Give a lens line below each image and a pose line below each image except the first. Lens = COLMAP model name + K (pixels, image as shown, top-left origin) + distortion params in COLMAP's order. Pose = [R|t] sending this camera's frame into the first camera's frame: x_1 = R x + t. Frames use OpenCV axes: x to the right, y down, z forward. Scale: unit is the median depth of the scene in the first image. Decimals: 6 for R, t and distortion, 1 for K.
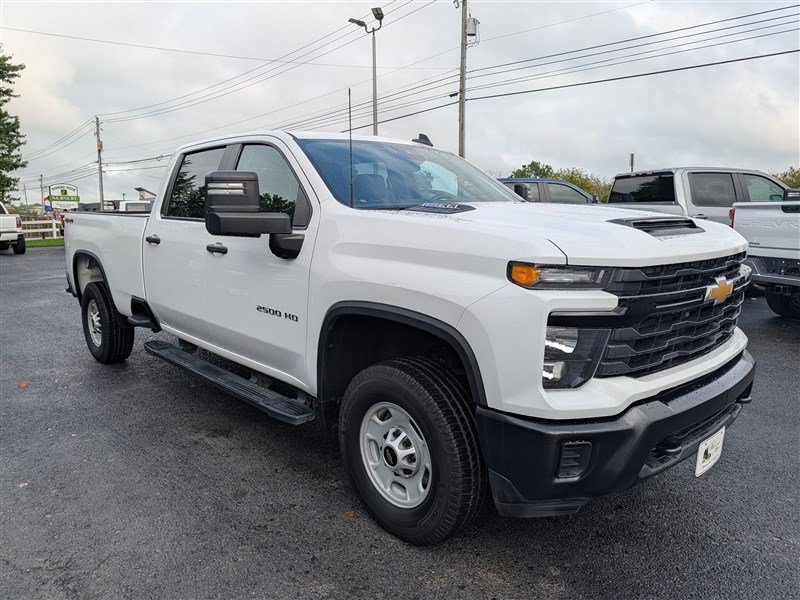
lens RADIAL K [[578.2, 0, 396.8], [0, 578.2, 295.5], [0, 0, 1]] dist [0.020202, -0.014864]
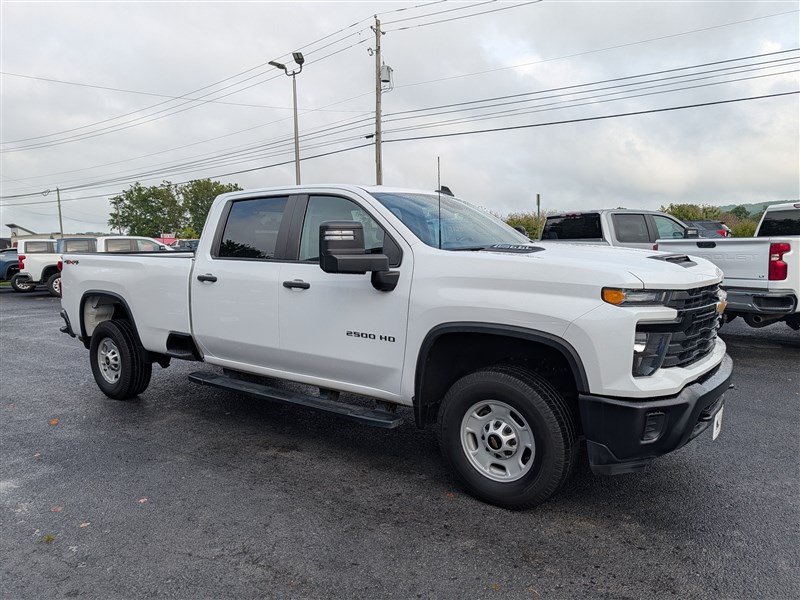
lens RADIAL K [[578.2, 0, 400.4], [0, 578.2, 300.4], [0, 0, 1]] dist [0.020202, -0.014864]
pose [[0.984332, -0.024522, 0.174614, -0.353392], [0.033543, 0.998240, -0.048902, 0.016341], [-0.173108, 0.053993, 0.983422, -0.198010]]
